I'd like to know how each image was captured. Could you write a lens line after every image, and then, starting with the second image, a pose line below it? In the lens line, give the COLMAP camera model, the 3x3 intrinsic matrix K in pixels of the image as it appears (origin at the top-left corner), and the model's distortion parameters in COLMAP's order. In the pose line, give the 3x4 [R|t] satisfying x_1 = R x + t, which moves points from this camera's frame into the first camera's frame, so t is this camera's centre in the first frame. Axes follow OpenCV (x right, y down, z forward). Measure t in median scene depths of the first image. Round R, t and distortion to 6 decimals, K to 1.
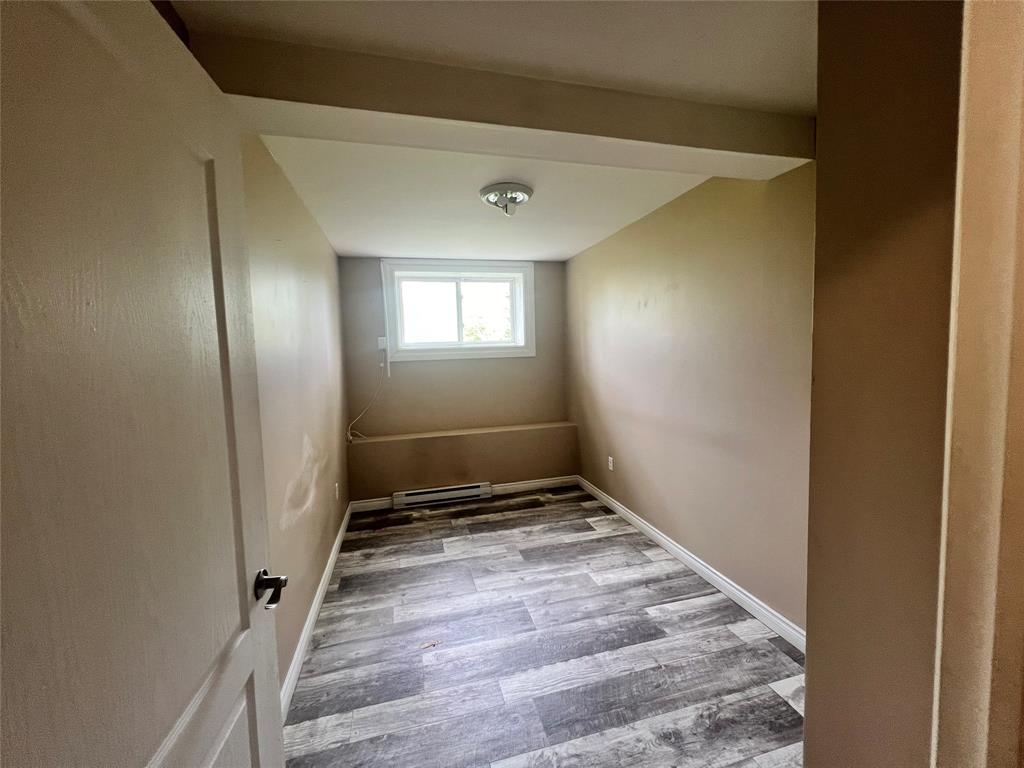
lens RADIAL K [[402.0, 0, 488.3], [0, 402.0, 424.5], [0, 0, 1]] dist [-0.016652, -0.000820]
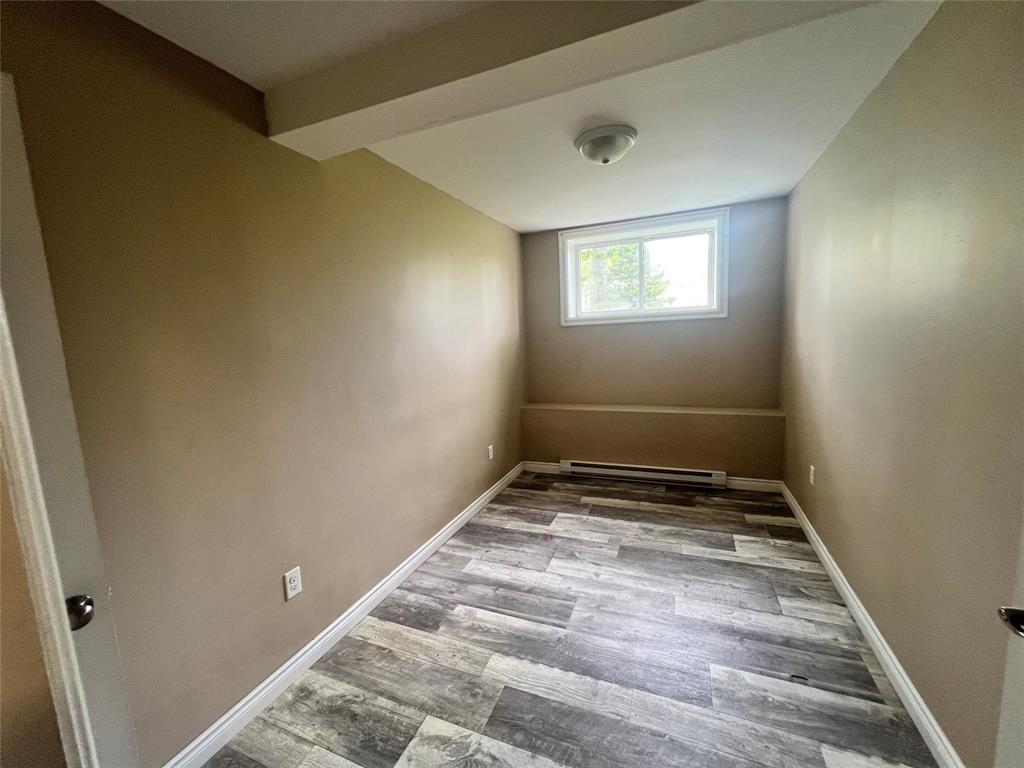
lens RADIAL K [[411.7, 0, 490.8], [0, 411.7, 379.9], [0, 0, 1]] dist [-0.005947, 0.002161]
pose [[0.800187, 0.061154, -0.596625, 0.324781], [-0.075963, 0.997111, 0.000322, -0.025092], [0.594921, 0.045064, 0.802520, 0.076757]]
